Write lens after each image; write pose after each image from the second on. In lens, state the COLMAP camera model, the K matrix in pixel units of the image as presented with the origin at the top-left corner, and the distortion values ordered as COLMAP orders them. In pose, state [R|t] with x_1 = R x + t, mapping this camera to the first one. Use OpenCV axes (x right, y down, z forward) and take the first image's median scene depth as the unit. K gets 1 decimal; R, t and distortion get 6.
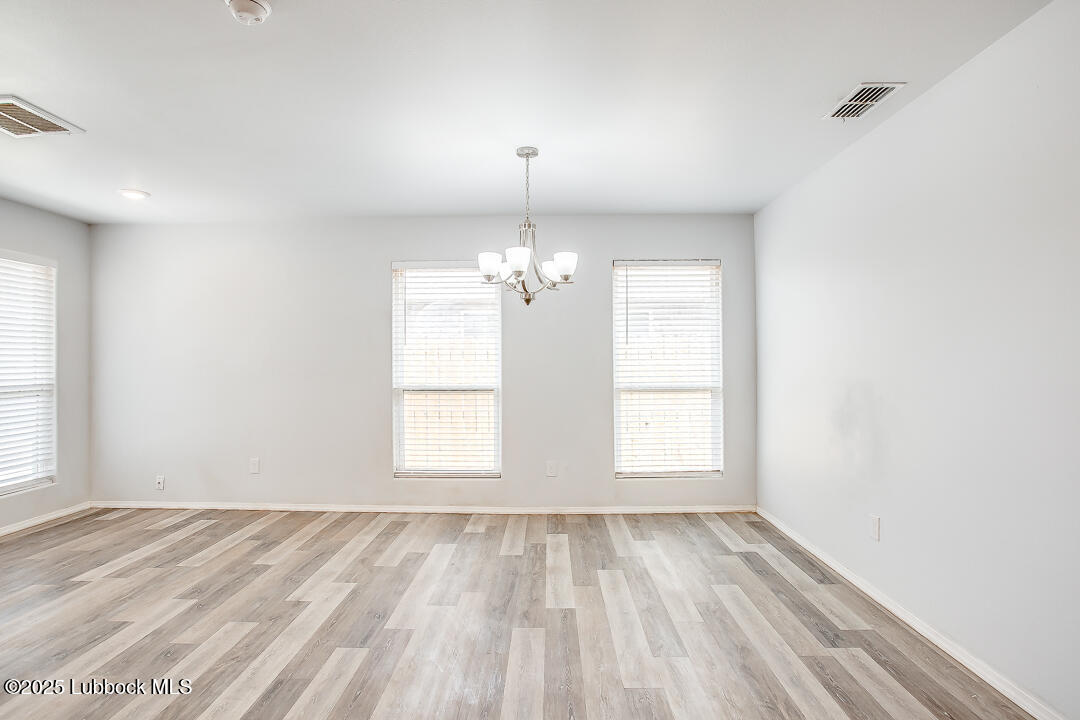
lens RADIAL K [[537.1, 0, 532.0], [0, 537.1, 360.2], [0, 0, 1]] dist [-0.064815, 0.032855]
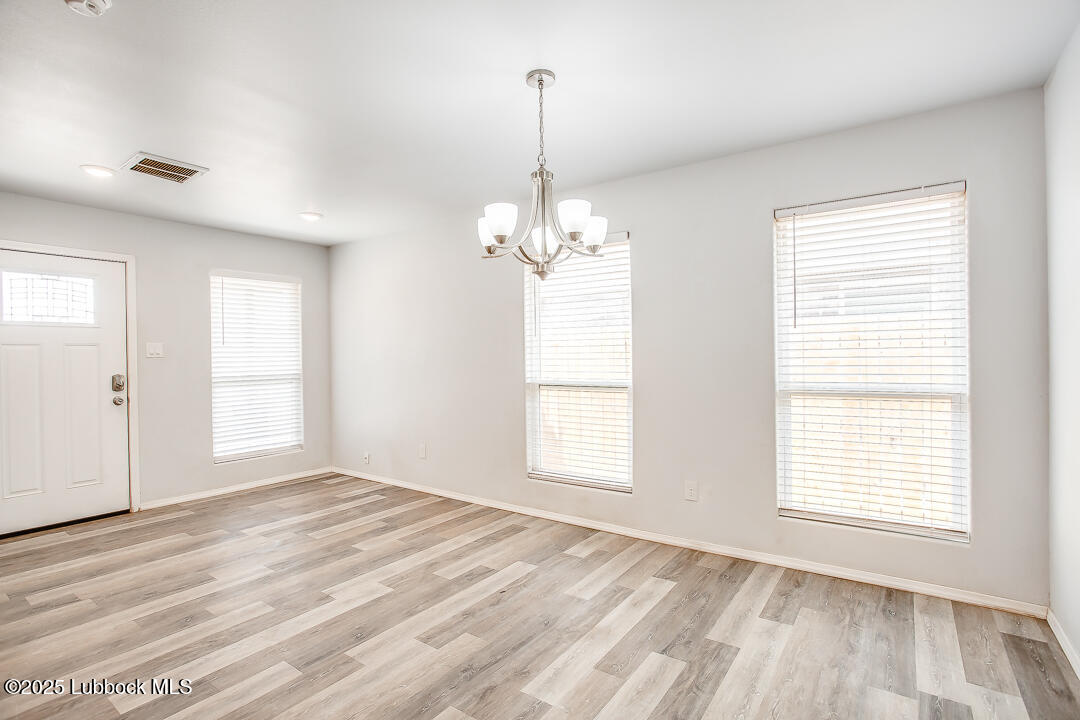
lens RADIAL K [[515.4, 0, 541.9], [0, 515.4, 358.3], [0, 0, 1]] dist [-0.059740, 0.027562]
pose [[0.831035, -0.002182, -0.556216, 0.281233], [0.012875, 0.999800, 0.015316, -0.004332], [0.556071, -0.019889, 0.830896, 0.277807]]
